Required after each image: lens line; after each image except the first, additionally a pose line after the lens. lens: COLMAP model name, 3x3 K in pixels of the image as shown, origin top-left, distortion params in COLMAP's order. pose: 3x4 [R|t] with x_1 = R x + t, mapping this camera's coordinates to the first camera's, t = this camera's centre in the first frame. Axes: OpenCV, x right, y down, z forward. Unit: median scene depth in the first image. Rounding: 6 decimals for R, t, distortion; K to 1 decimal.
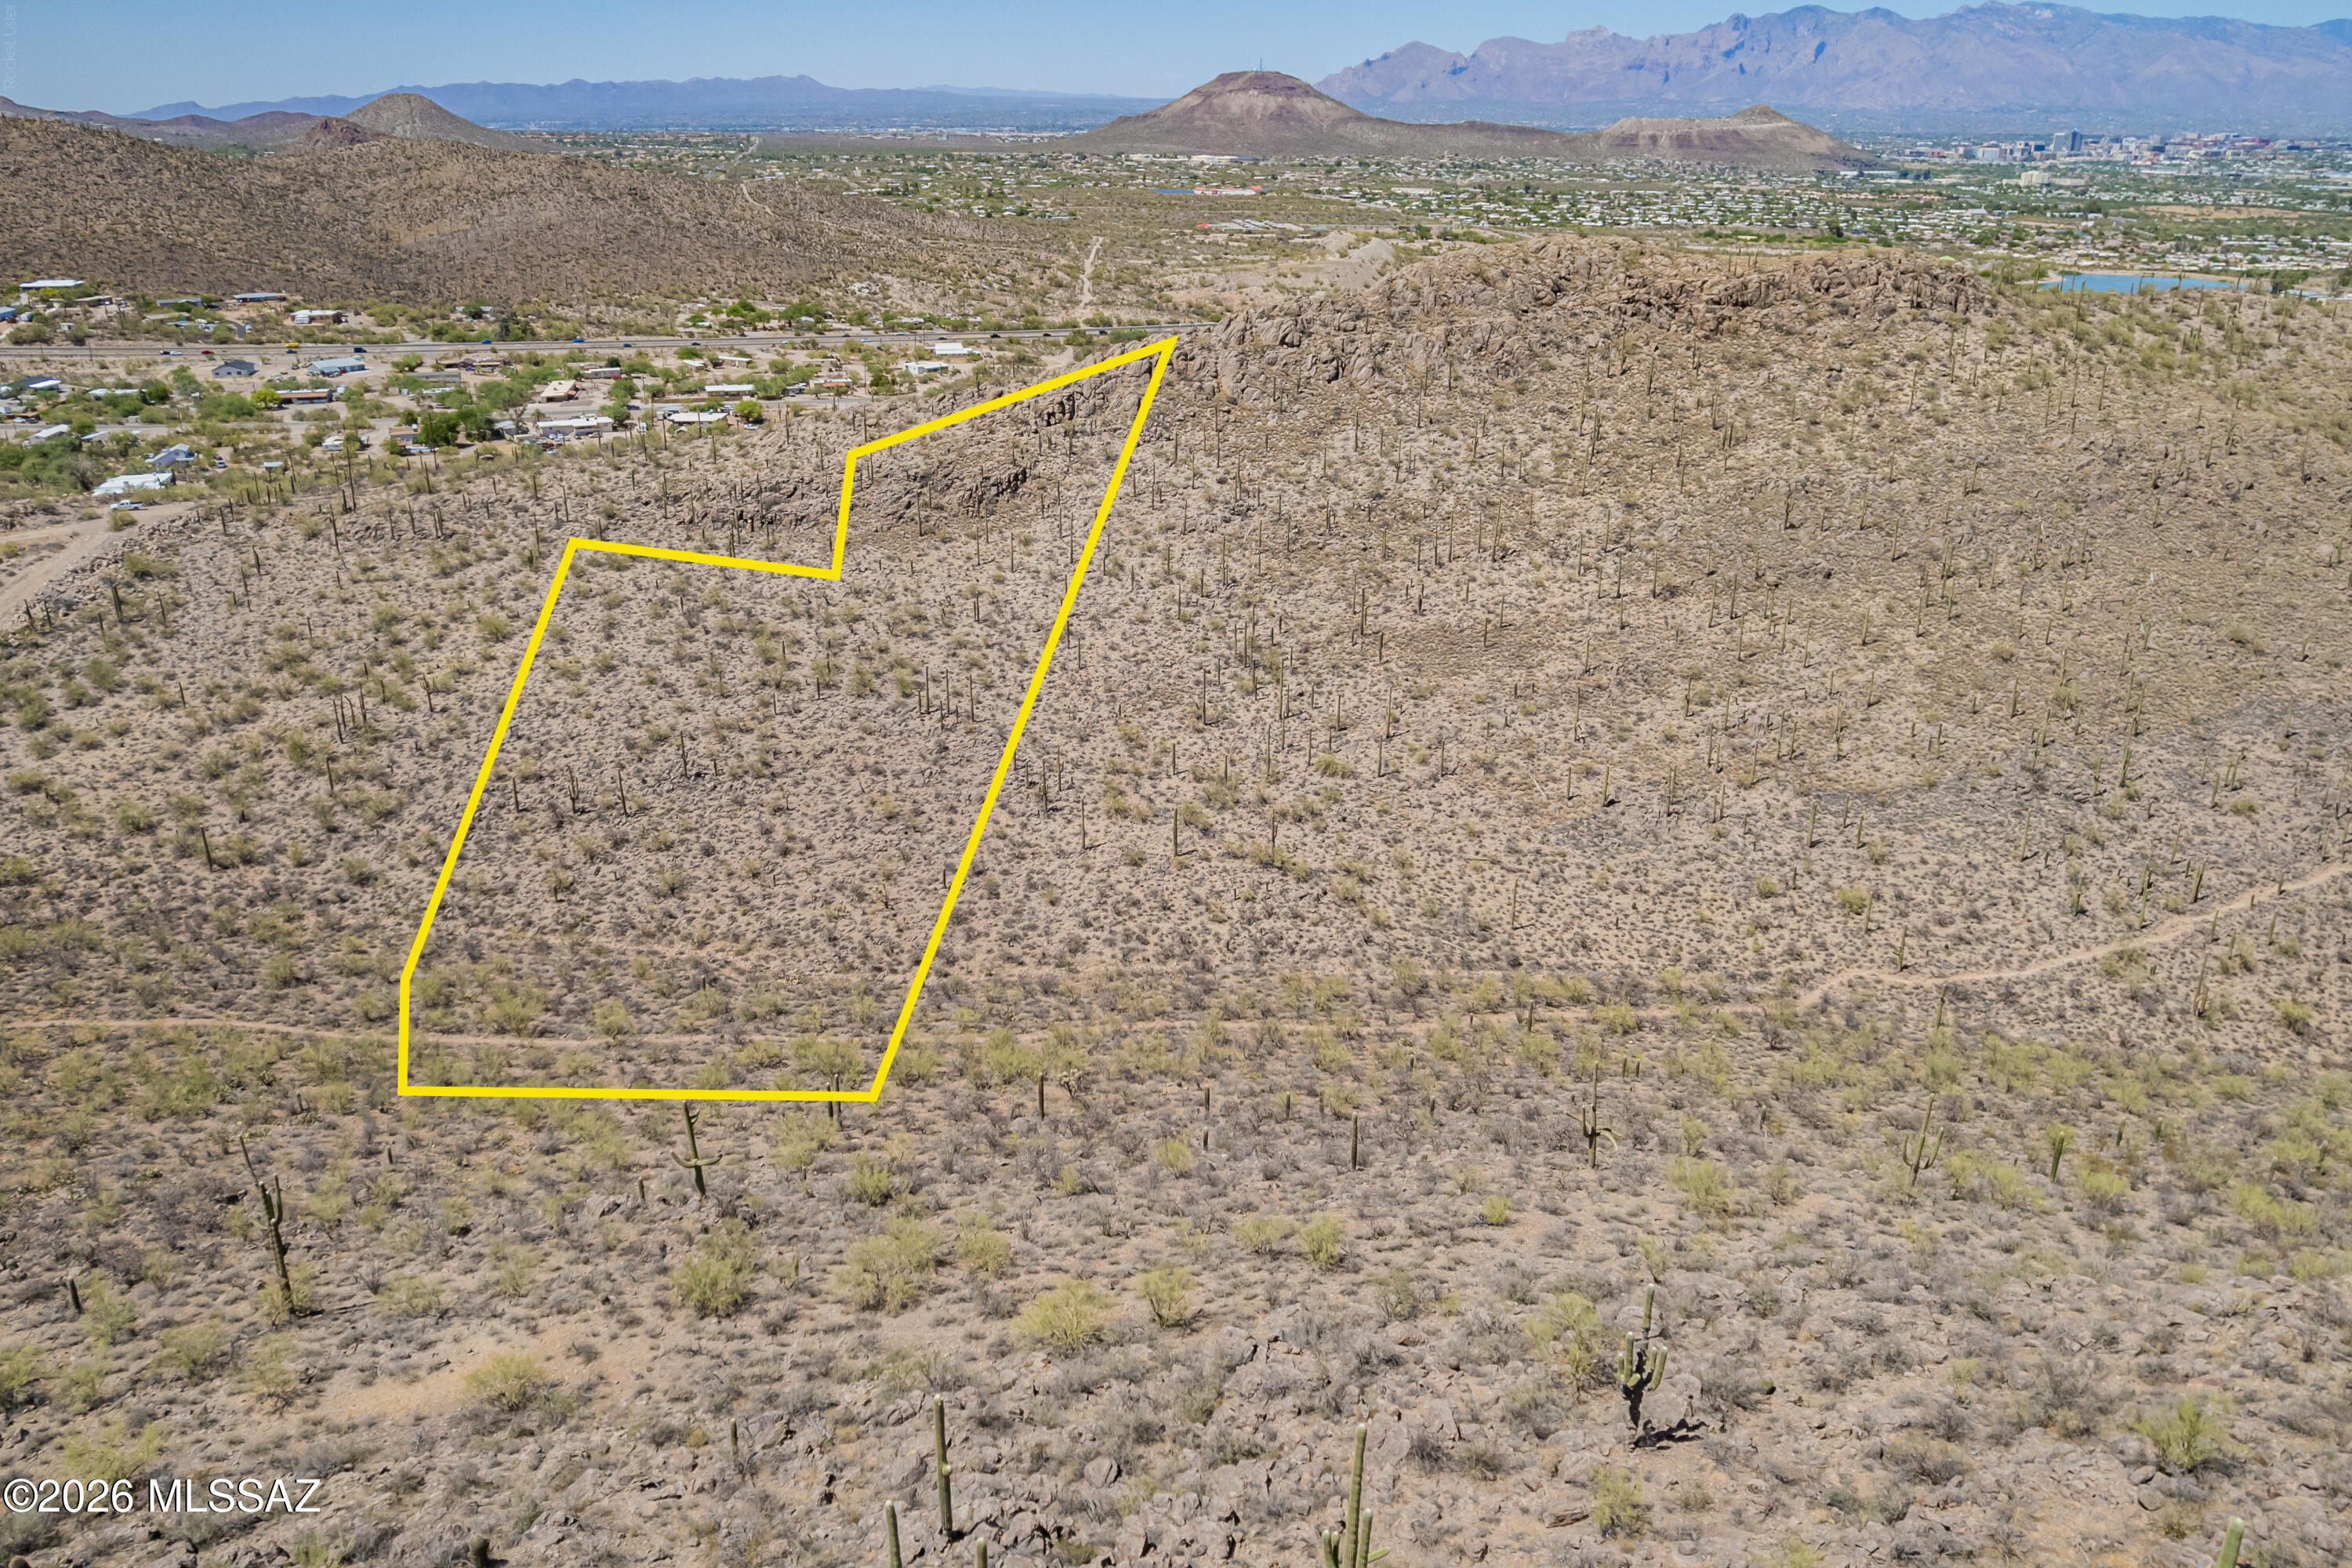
lens RADIAL K [[1776.8, 0, 1180.2], [0, 1776.8, 787.1], [0, 0, 1]] dist [-0.059529, 0.038965]
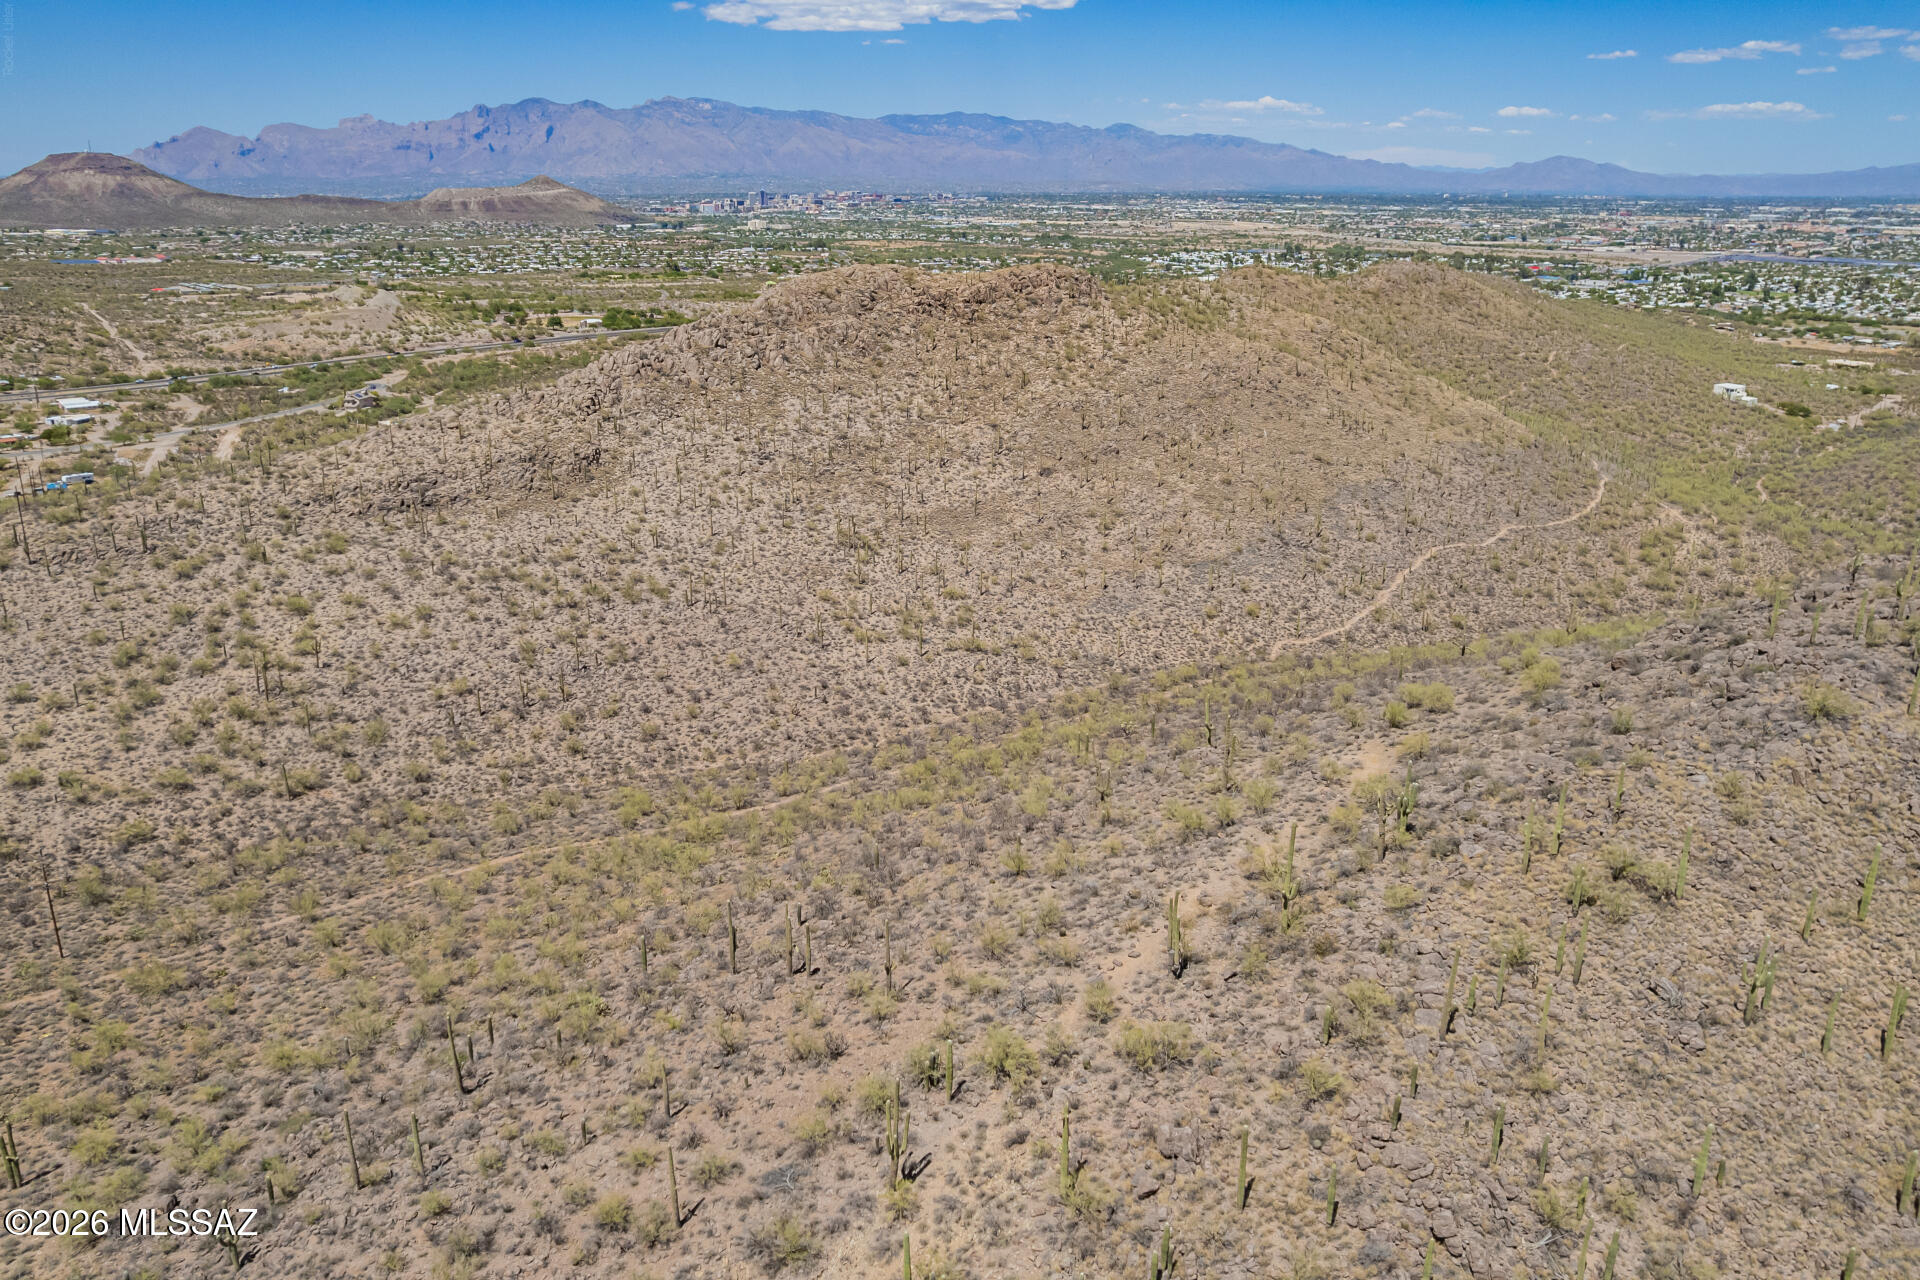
lens RADIAL K [[1450.4, 0, 963.0], [0, 1450.4, 641.4], [0, 0, 1]] dist [-0.059529, 0.038965]
pose [[0.826625, -0.171938, 0.535844, -0.445058], [0.202381, 0.979305, 0.002028, 0.021207], [-0.525103, 0.106768, 0.844315, -0.065792]]
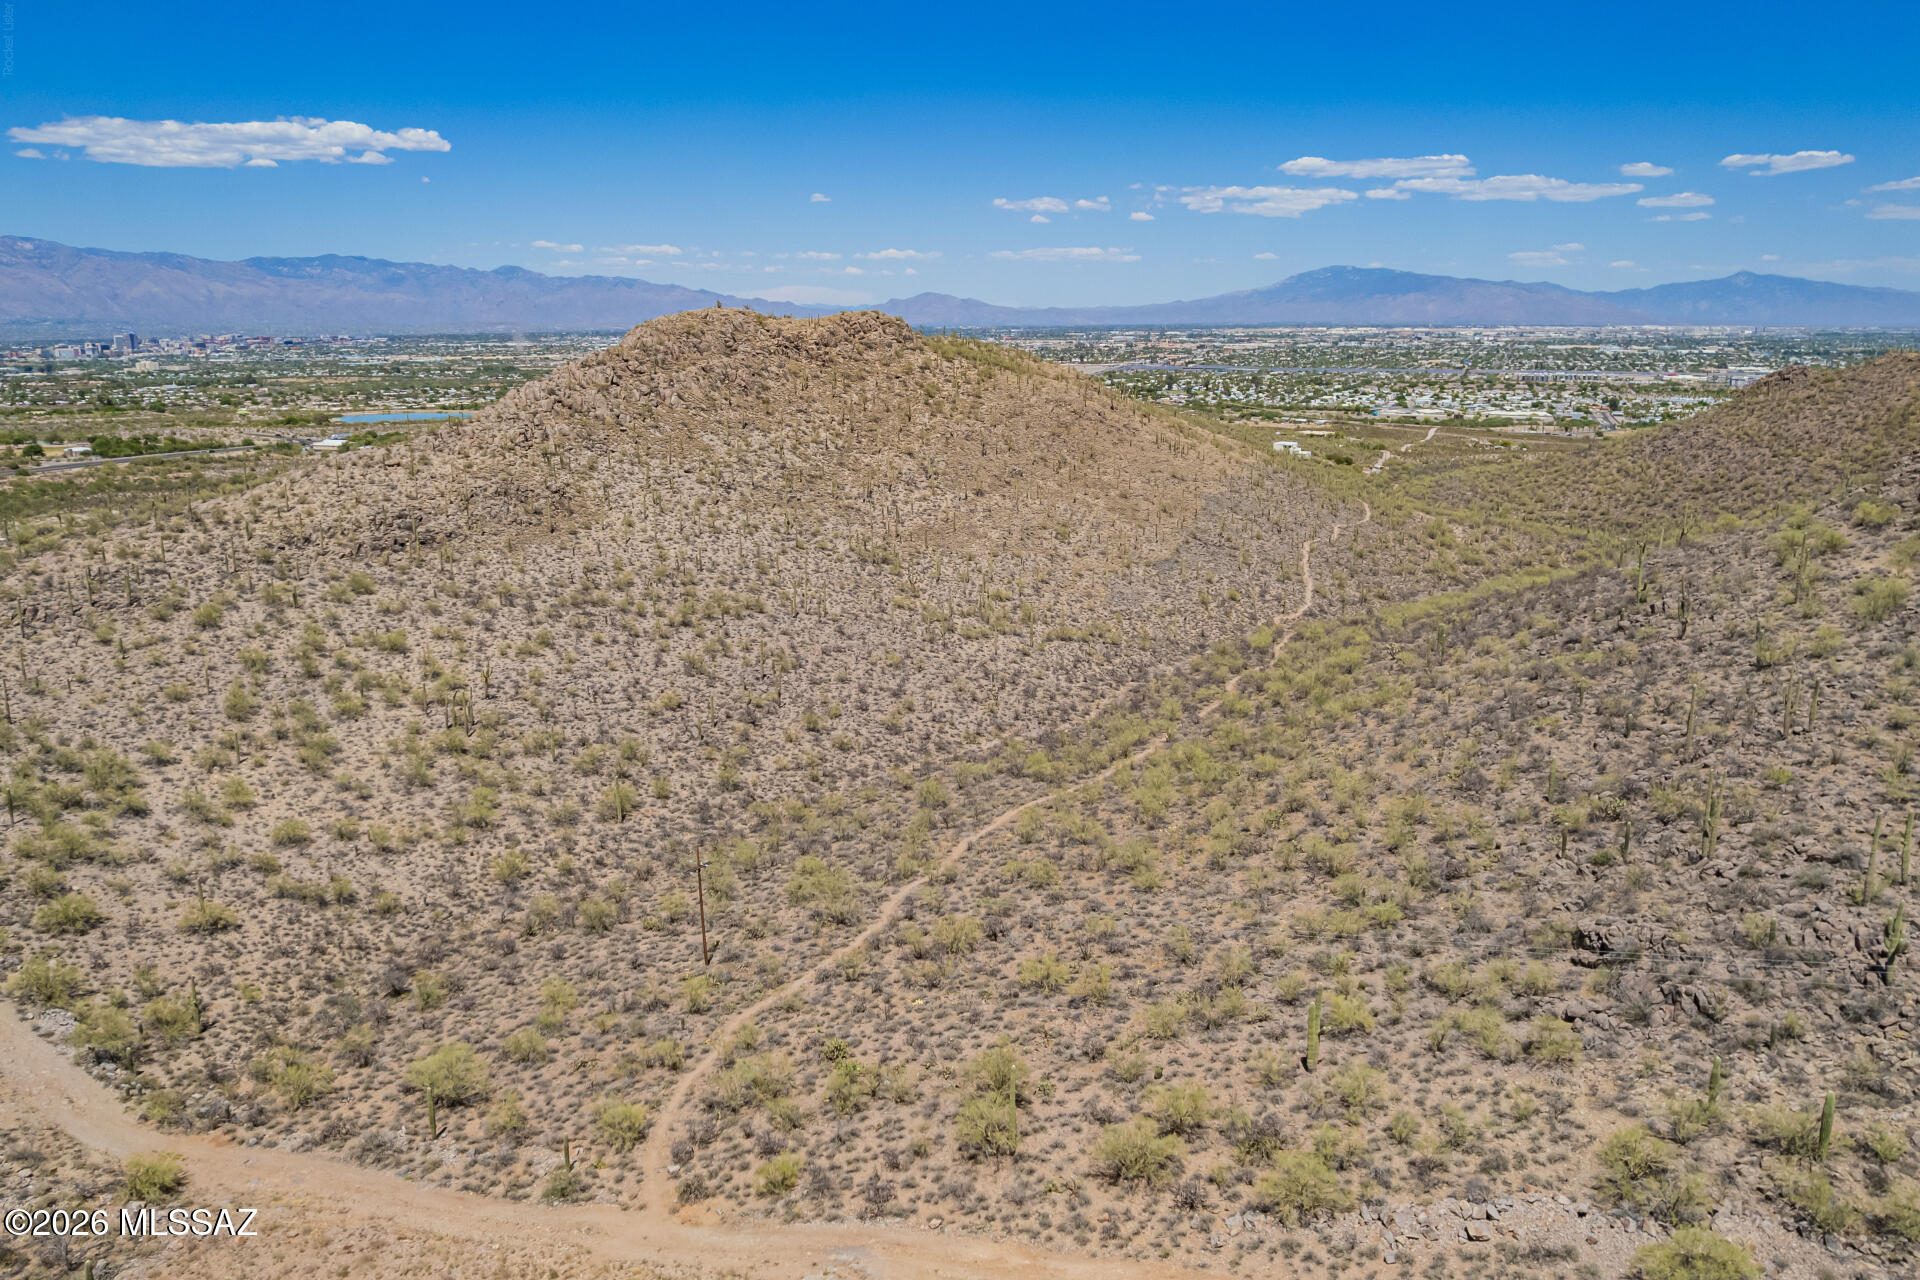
lens RADIAL K [[1450.4, 0, 965.3], [0, 1450.4, 643.0], [0, 0, 1]] dist [-0.059529, 0.038965]
pose [[0.537814, -0.188272, 0.821772, -0.724505], [0.308896, 0.950966, 0.015712, -0.001507], [-0.784435, 0.245392, 0.569599, 0.225327]]
